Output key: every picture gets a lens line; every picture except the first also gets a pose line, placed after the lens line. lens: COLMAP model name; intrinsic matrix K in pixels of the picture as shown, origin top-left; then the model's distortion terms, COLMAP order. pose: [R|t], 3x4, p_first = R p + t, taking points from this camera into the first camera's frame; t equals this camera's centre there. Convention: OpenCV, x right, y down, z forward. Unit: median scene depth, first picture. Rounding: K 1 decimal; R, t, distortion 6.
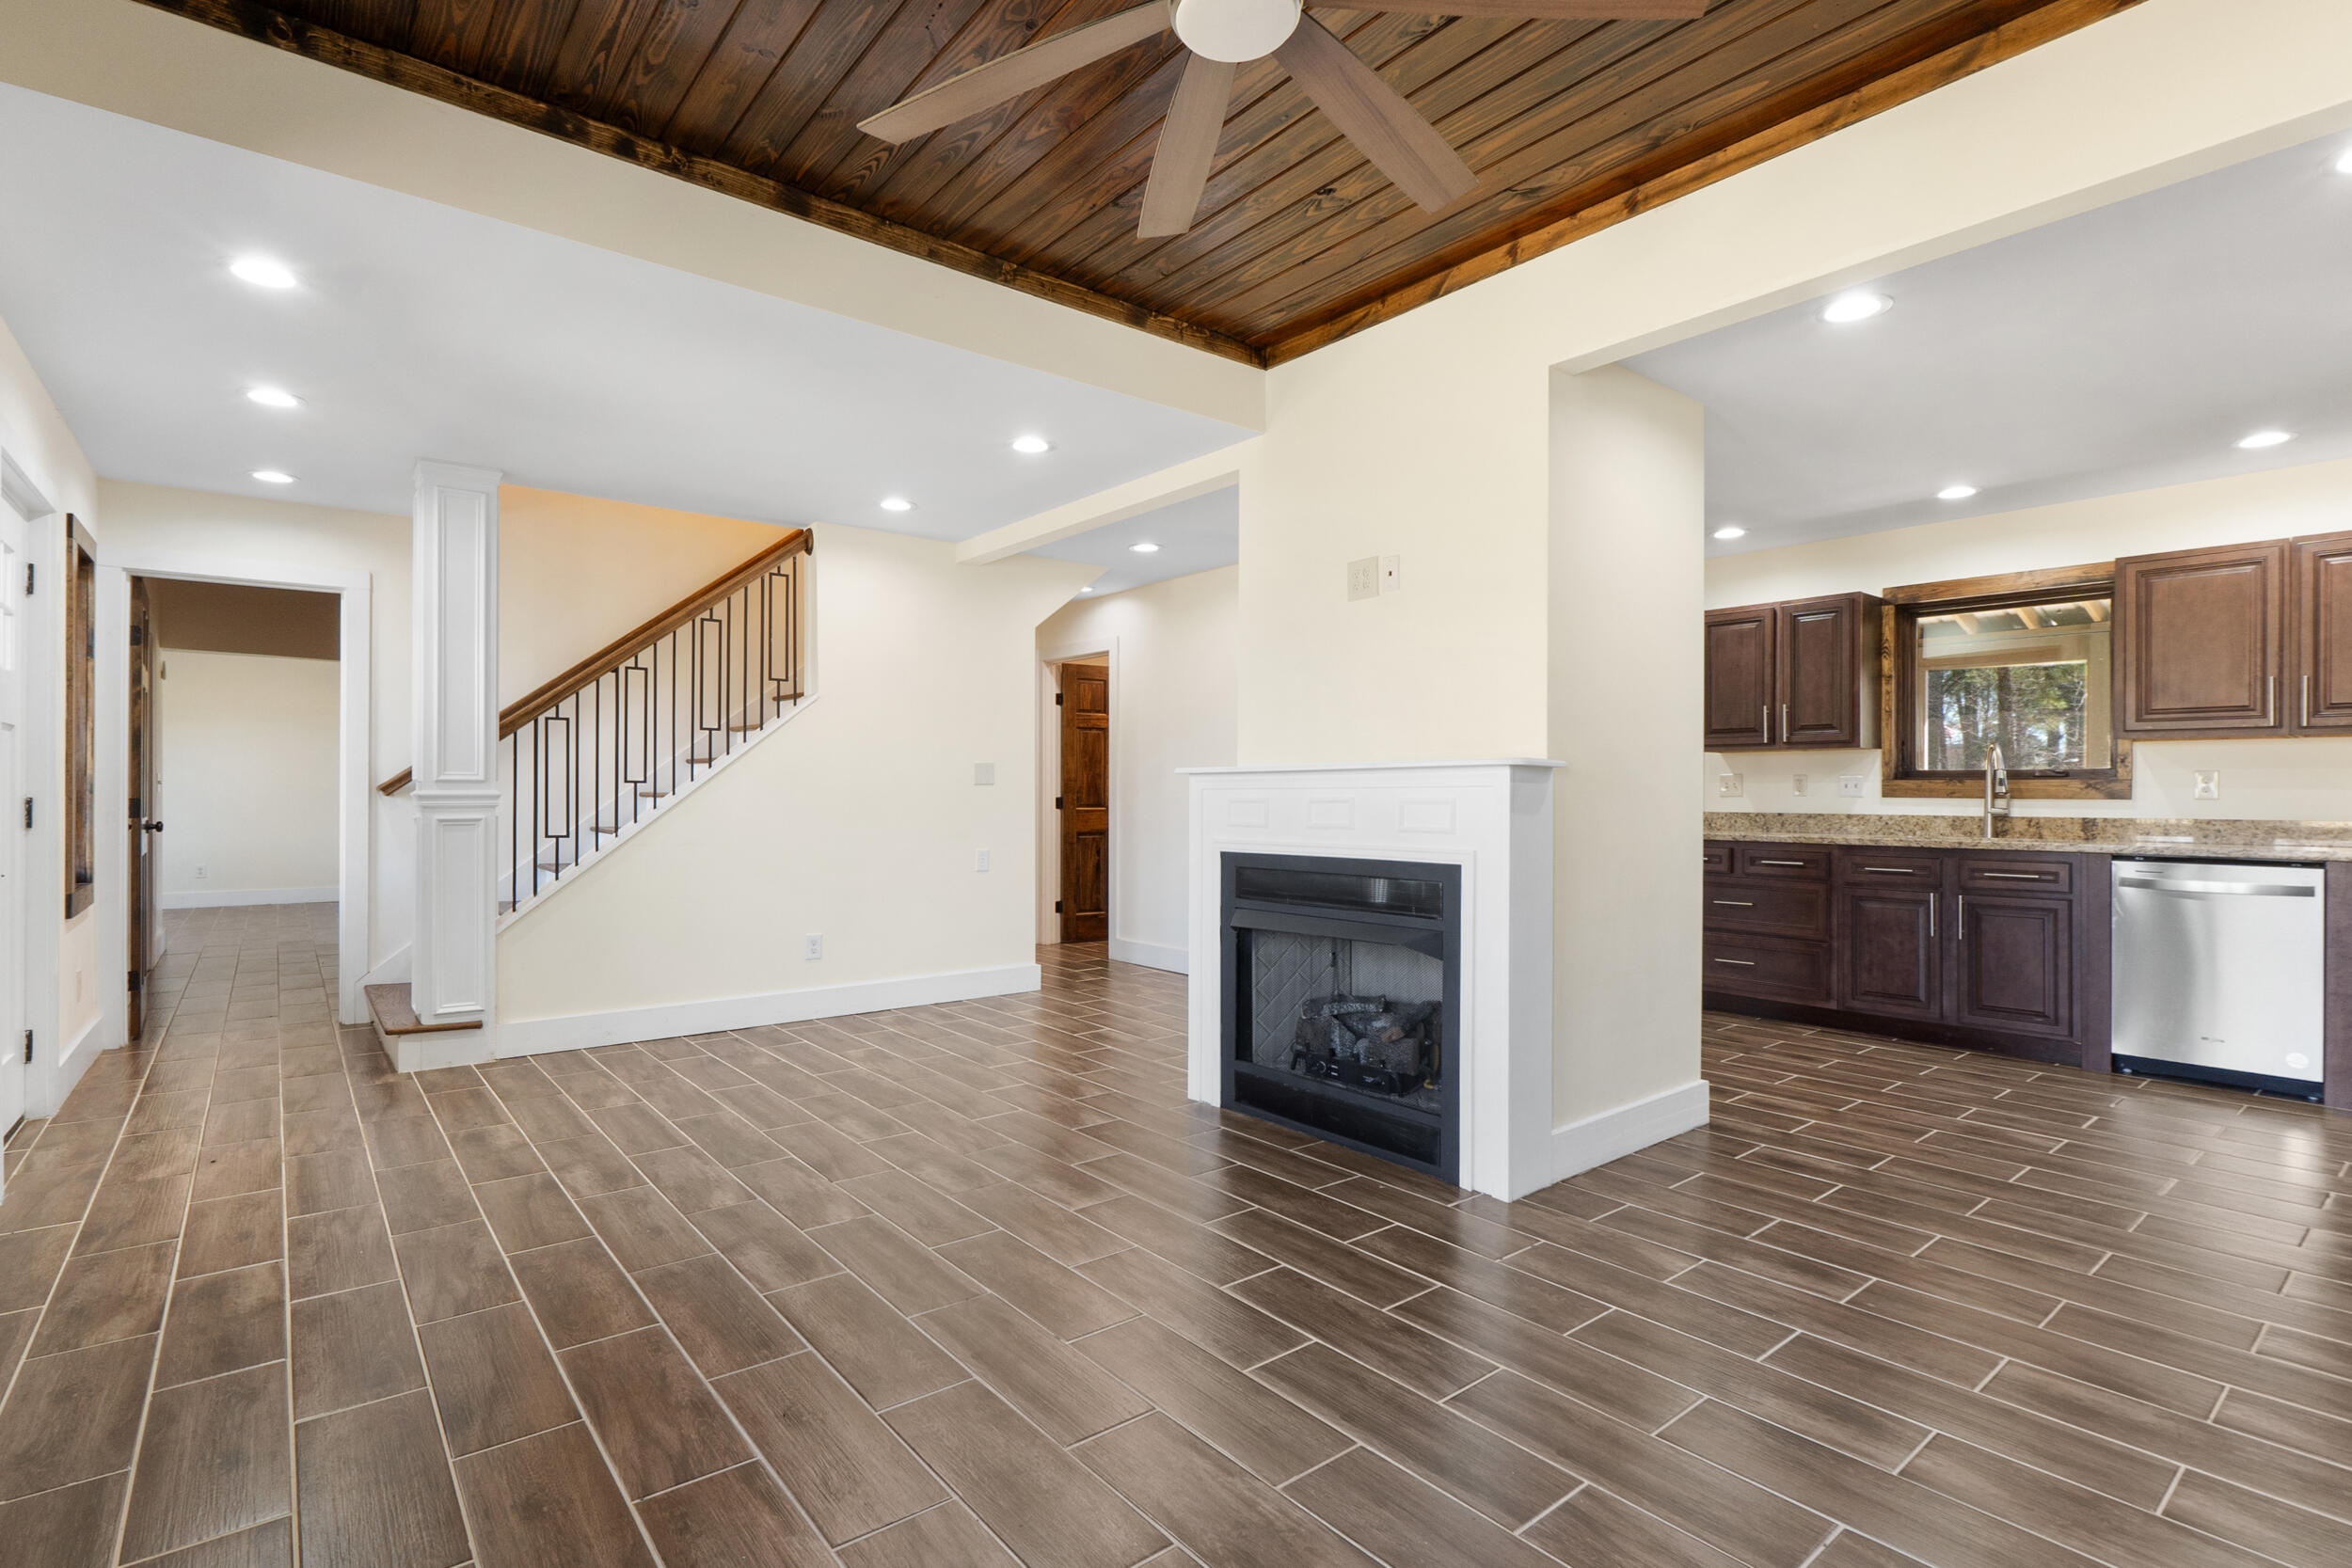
lens RADIAL K [[1111.3, 0, 1176.0], [0, 1111.3, 784.0], [0, 0, 1]] dist [-0.000168, -0.000038]
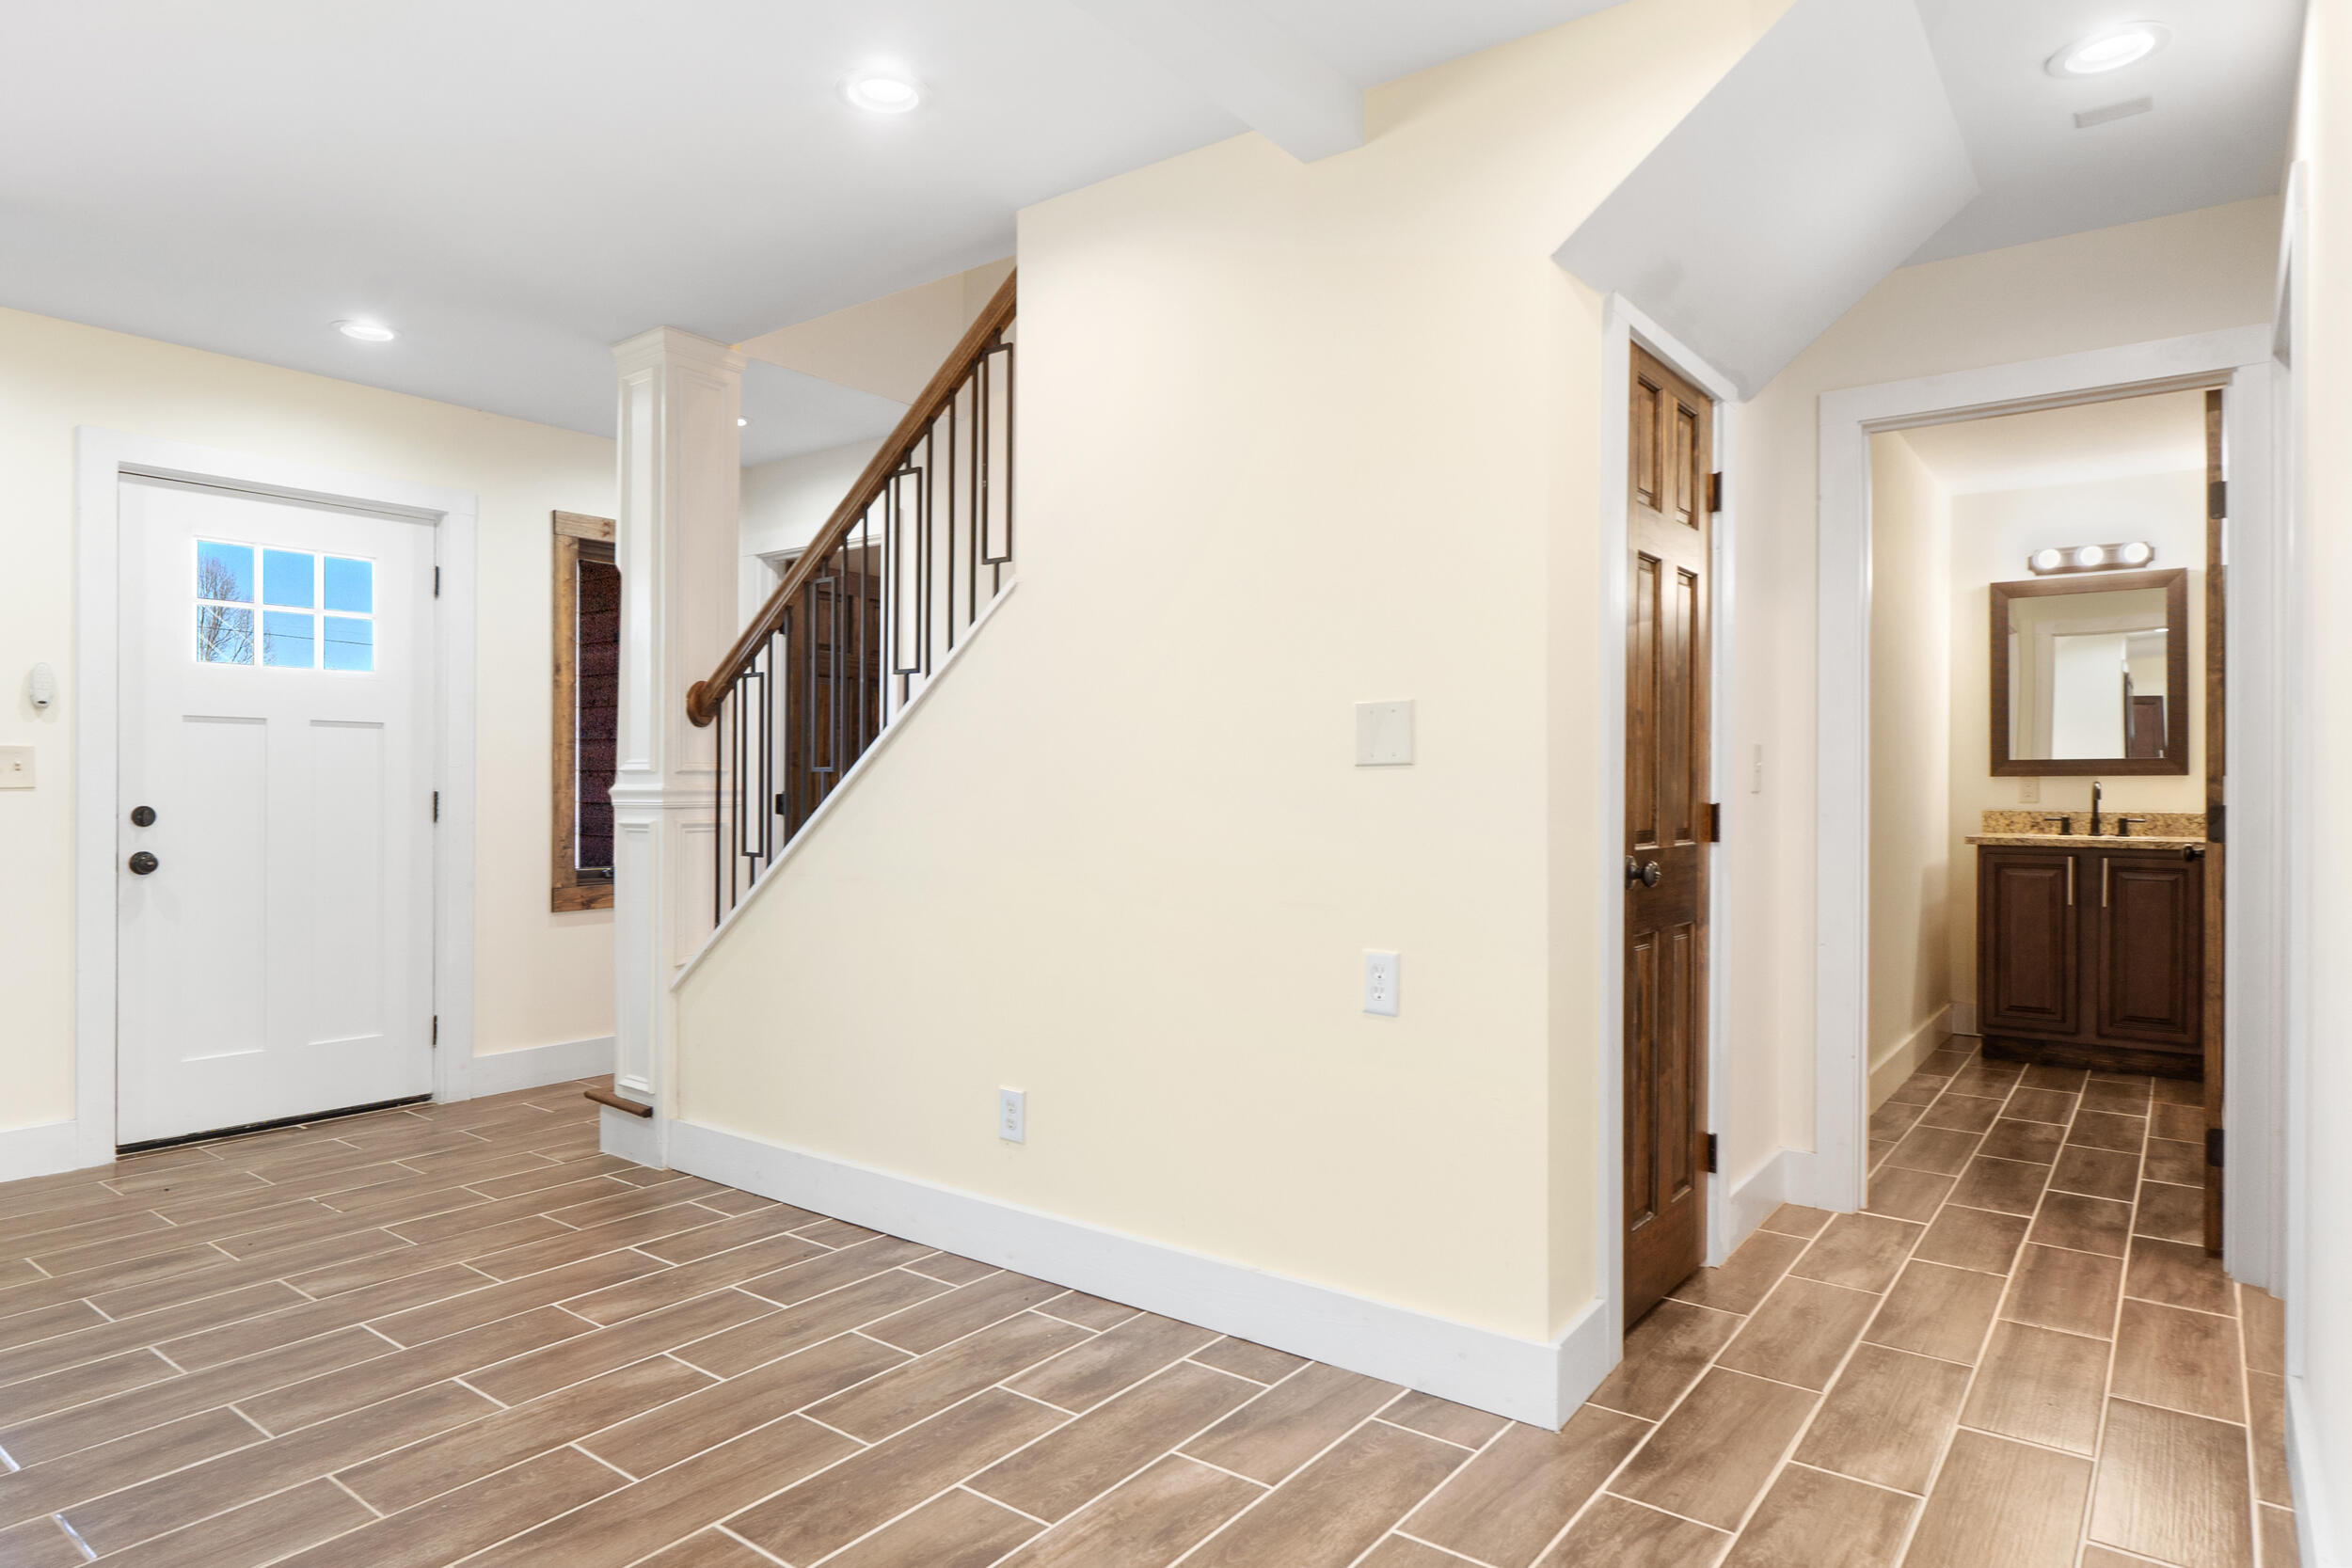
lens RADIAL K [[1368.4, 0, 1176.0], [0, 1368.4, 784.0], [0, 0, 1]] dist [-0.000466, -0.000086]
pose [[0.237400, -0.001788, -0.971410, 0.310971], [0.003888, 0.999992, -0.000891, 0.008344], [0.971404, -0.003566, 0.237405, 1.136993]]
